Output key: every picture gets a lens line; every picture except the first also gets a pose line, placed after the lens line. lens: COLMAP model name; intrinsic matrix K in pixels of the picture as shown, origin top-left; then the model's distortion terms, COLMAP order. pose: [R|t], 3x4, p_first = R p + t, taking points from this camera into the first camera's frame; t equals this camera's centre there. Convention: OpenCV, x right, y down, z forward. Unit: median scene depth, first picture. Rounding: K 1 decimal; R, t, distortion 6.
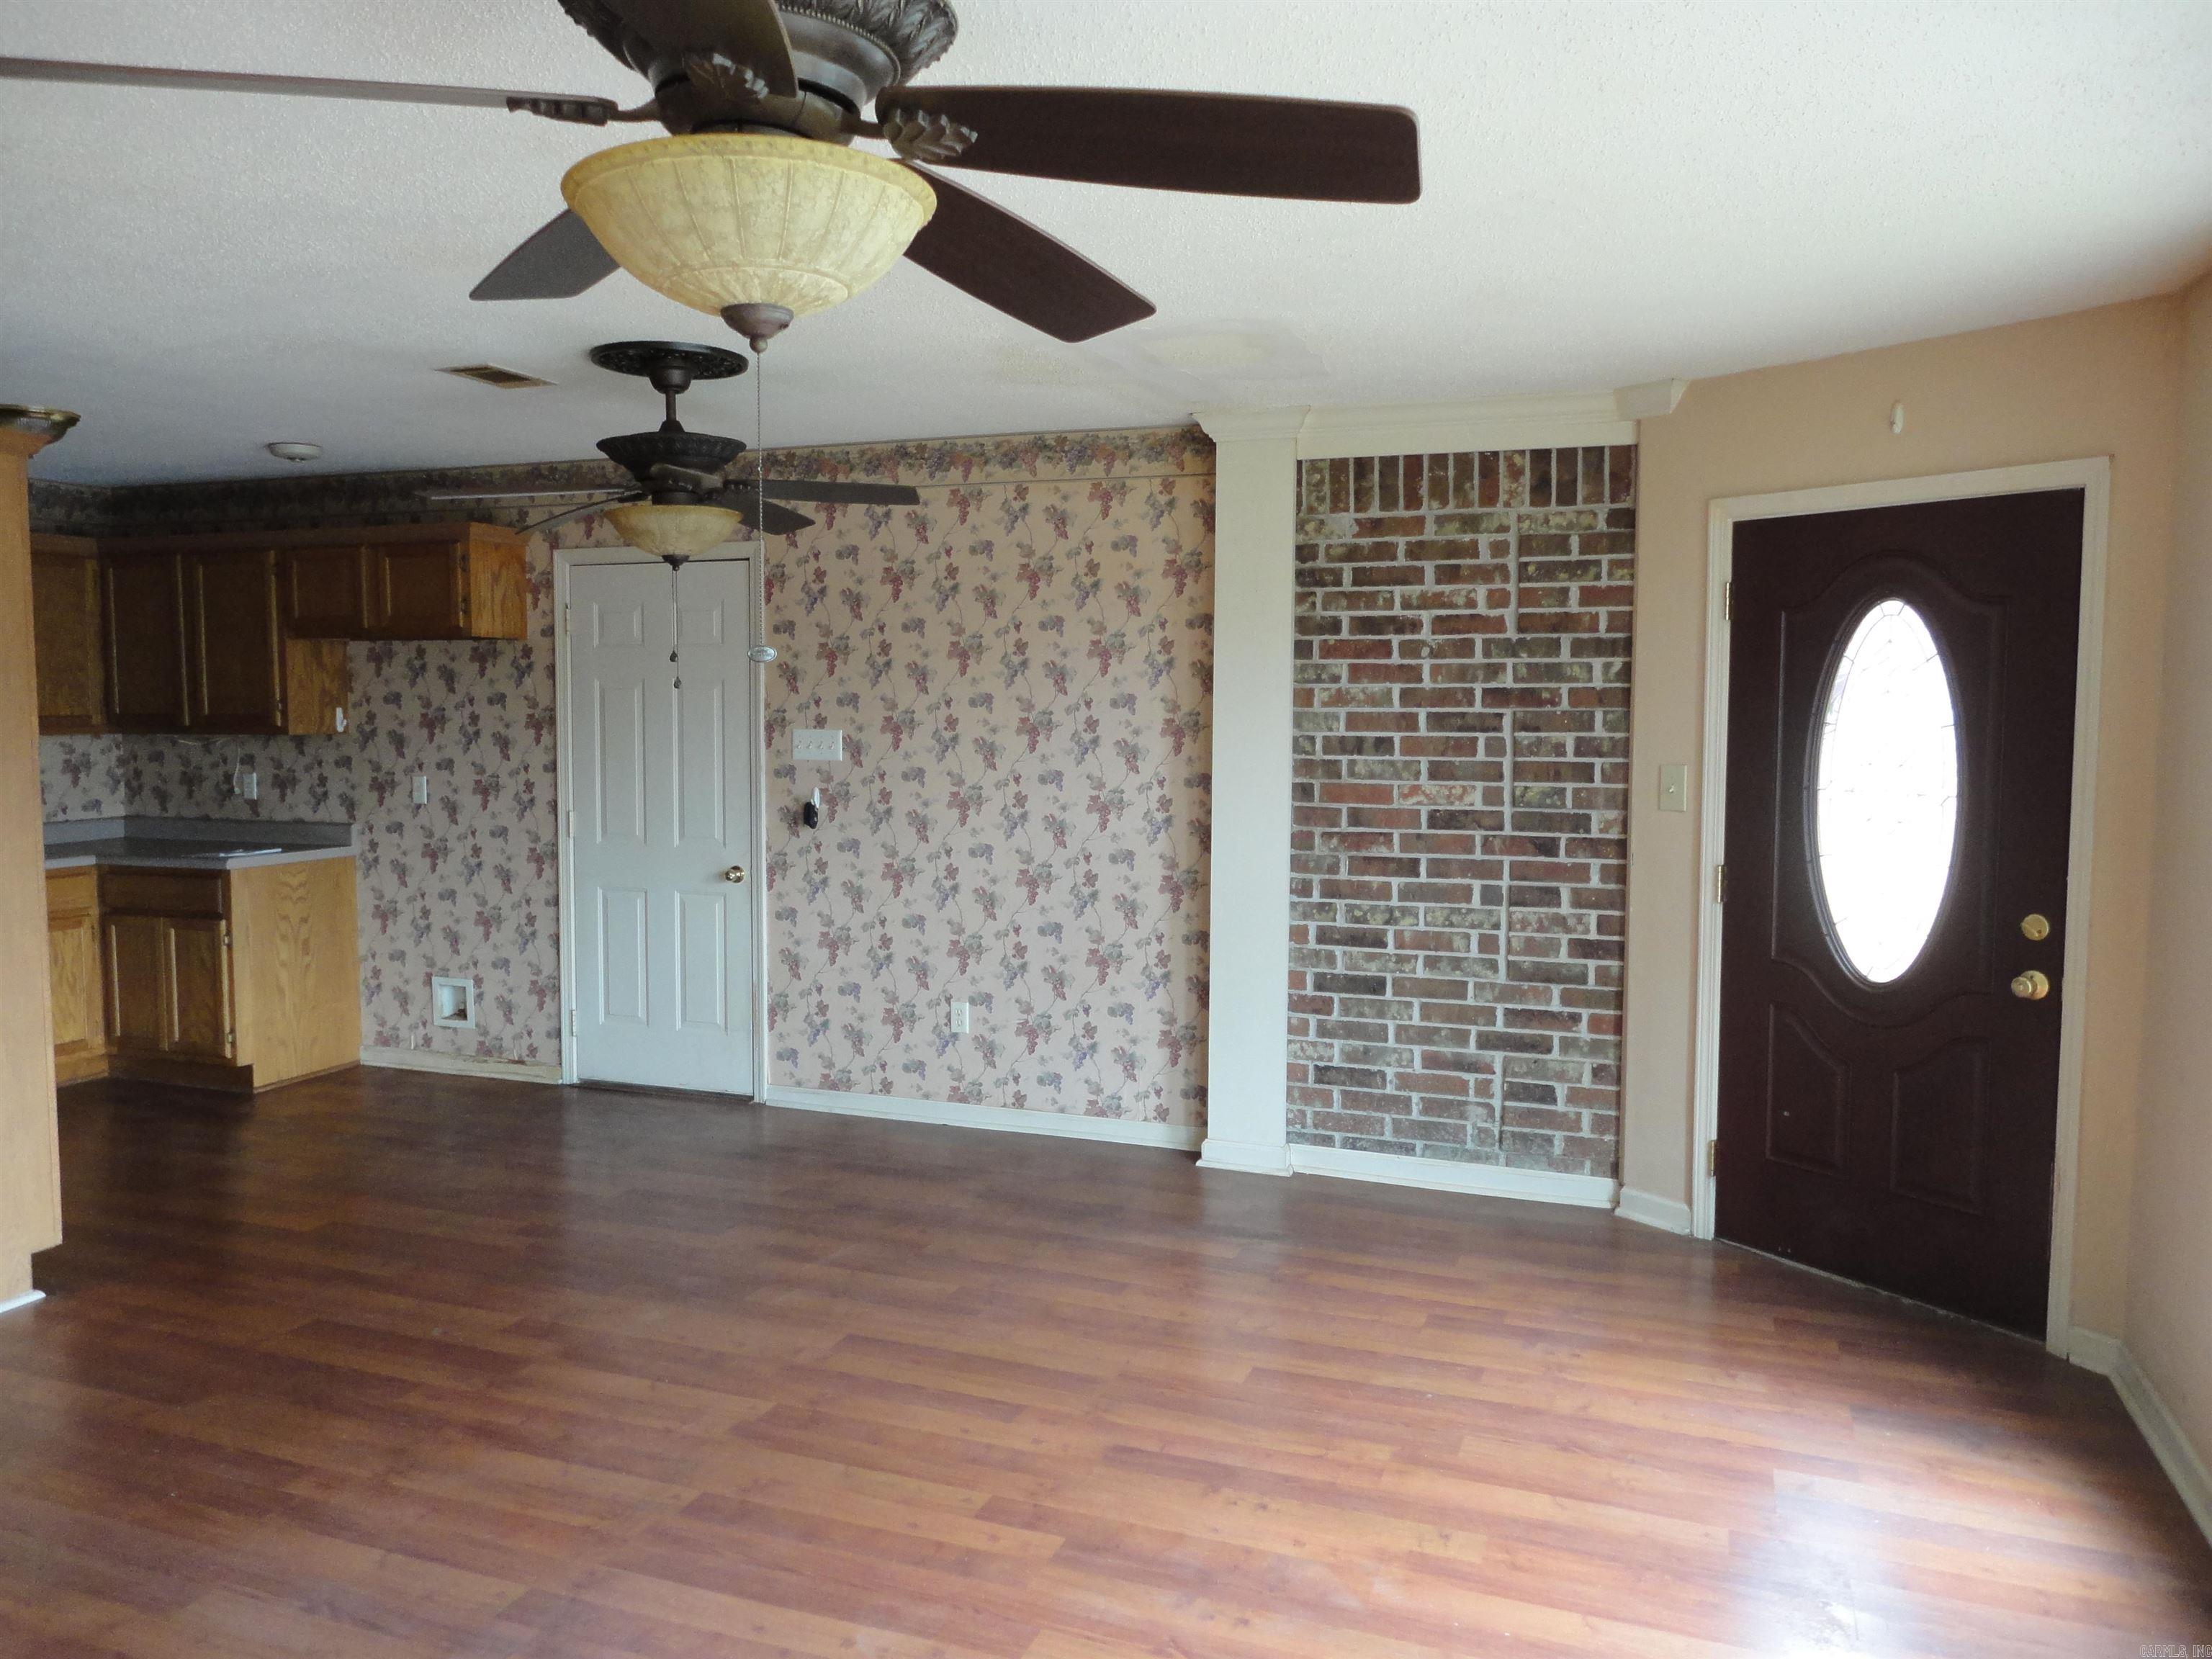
lens RADIAL K [[1616.5, 0, 1102.2], [0, 1616.5, 816.5], [0, 0, 1]] dist [-0.003249, 0.000648]
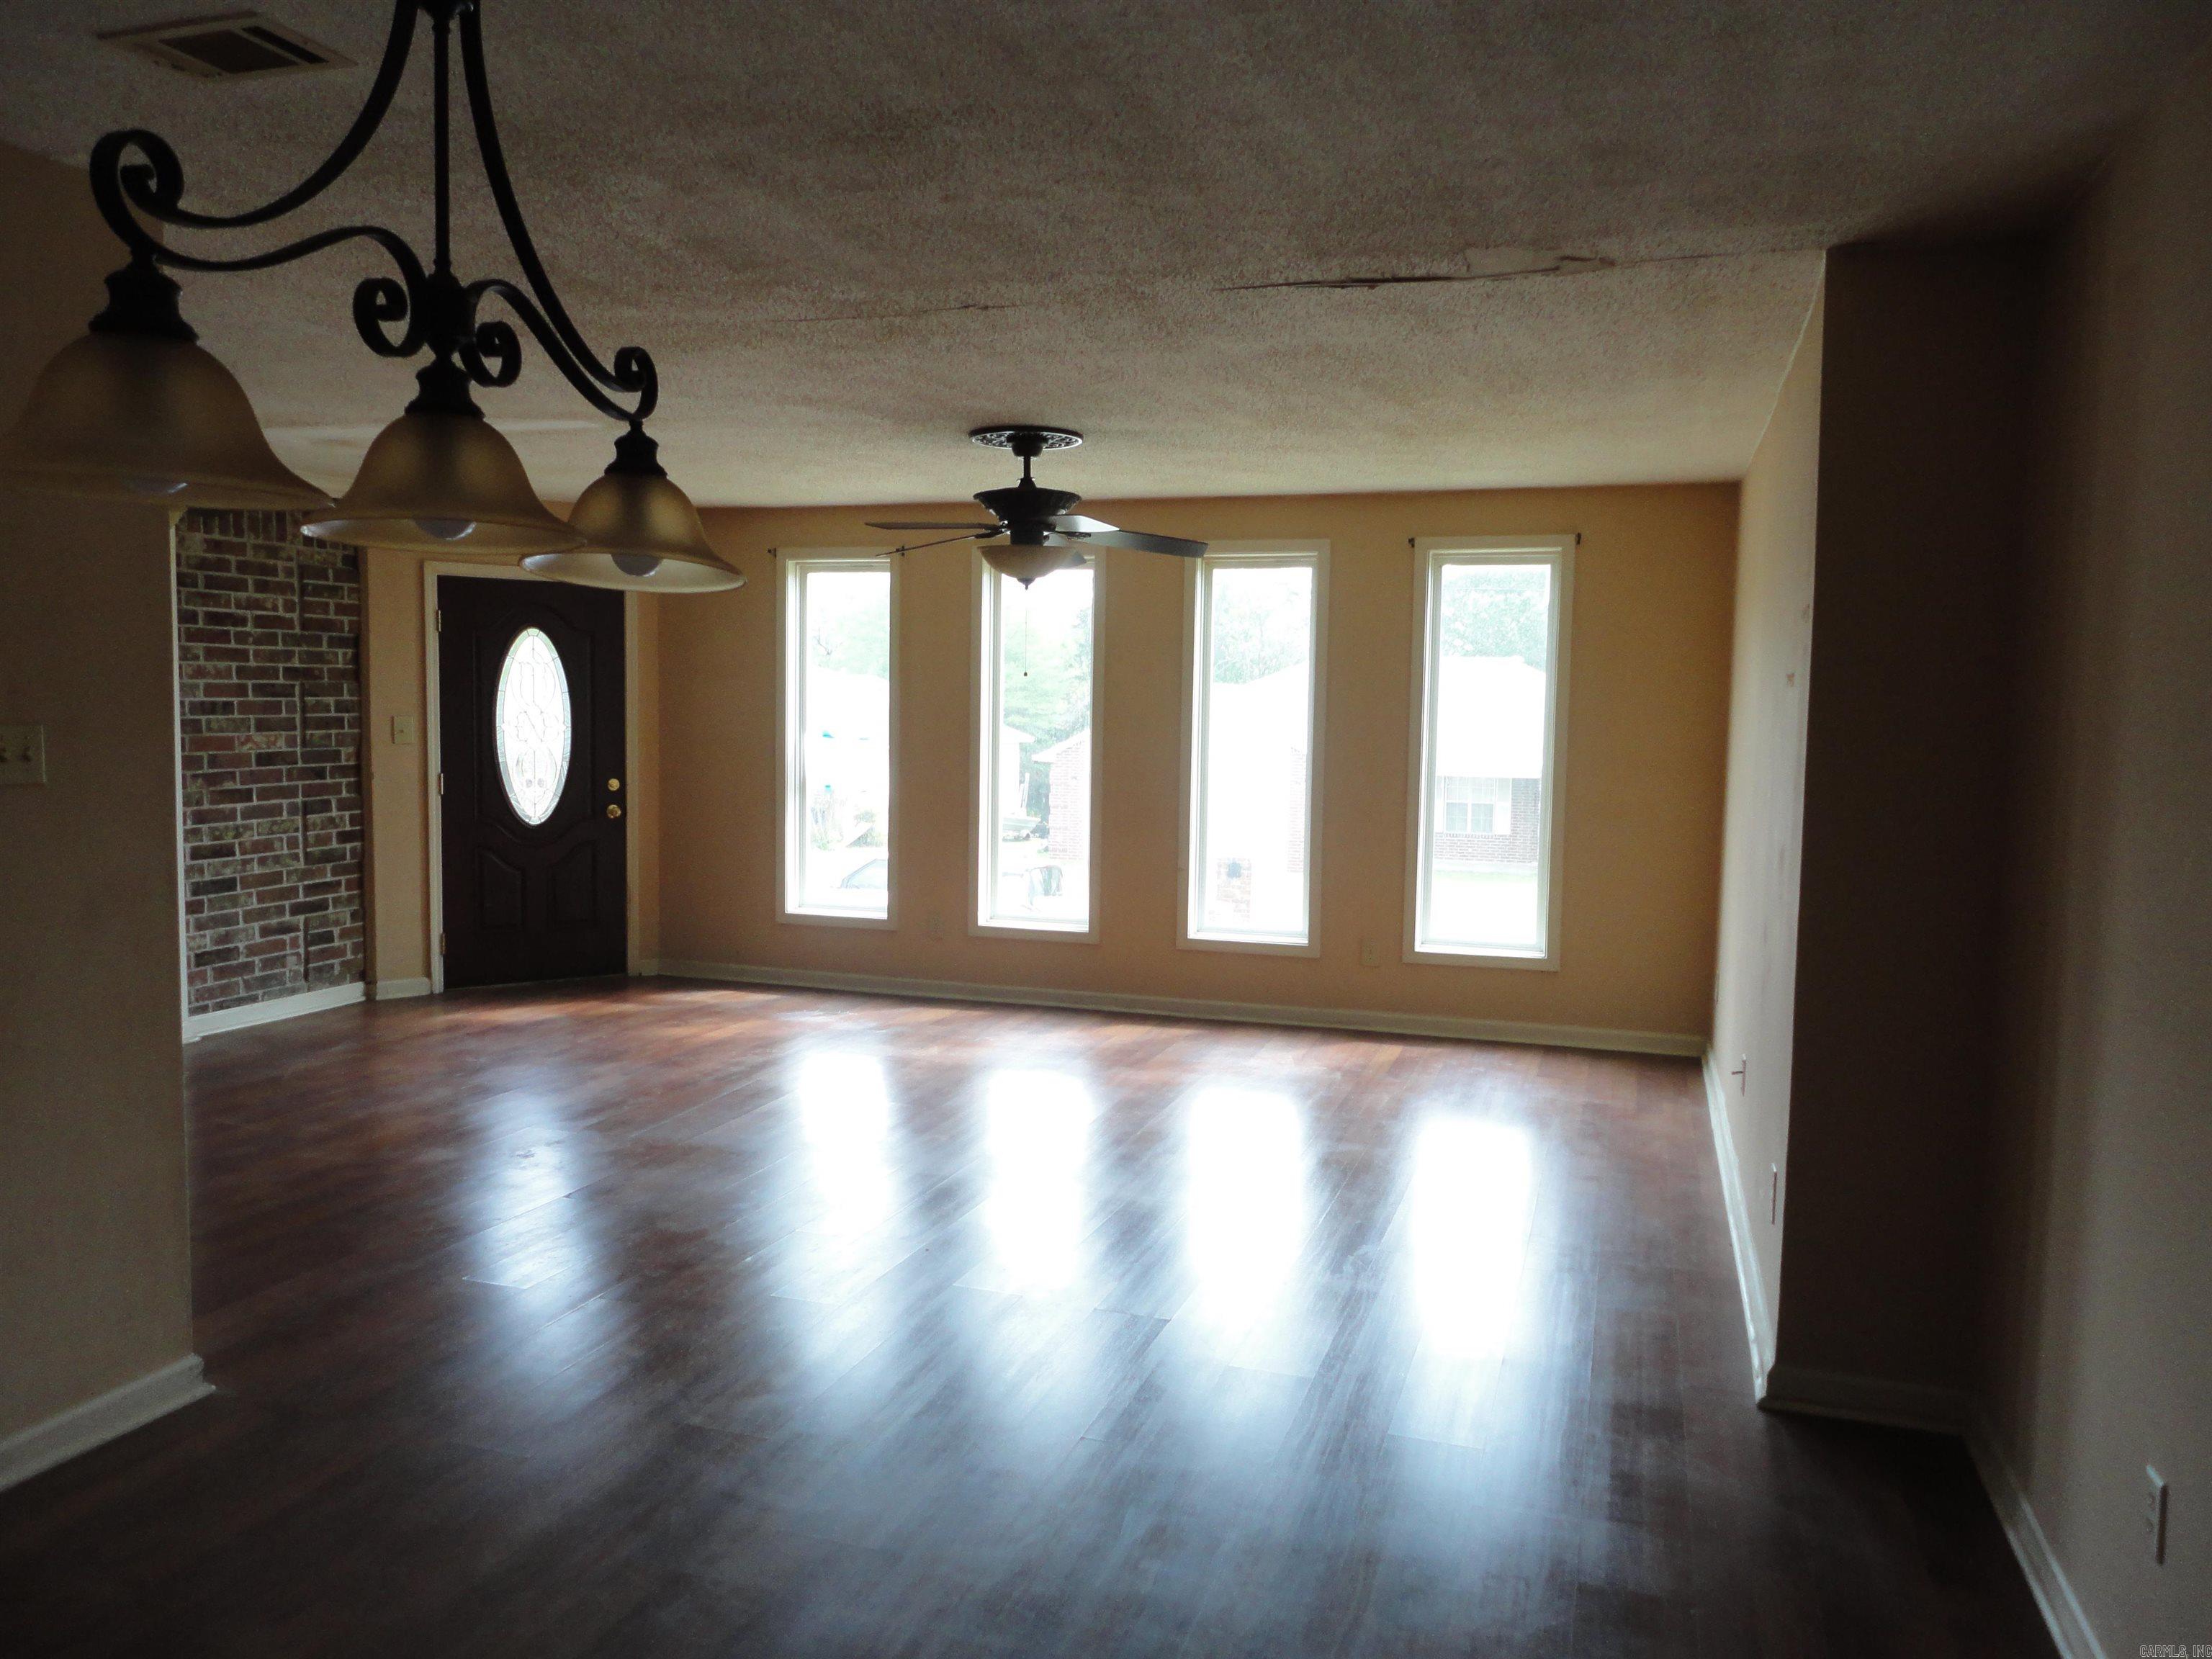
lens RADIAL K [[1616.5, 0, 1102.2], [0, 1616.5, 816.5], [0, 0, 1]] dist [-0.003249, 0.000648]
pose [[-0.039361, -0.078494, 0.996137, -1.233328], [0.056541, 0.995138, 0.080649, -0.020825], [-0.997624, 0.059497, -0.034731, 0.319687]]
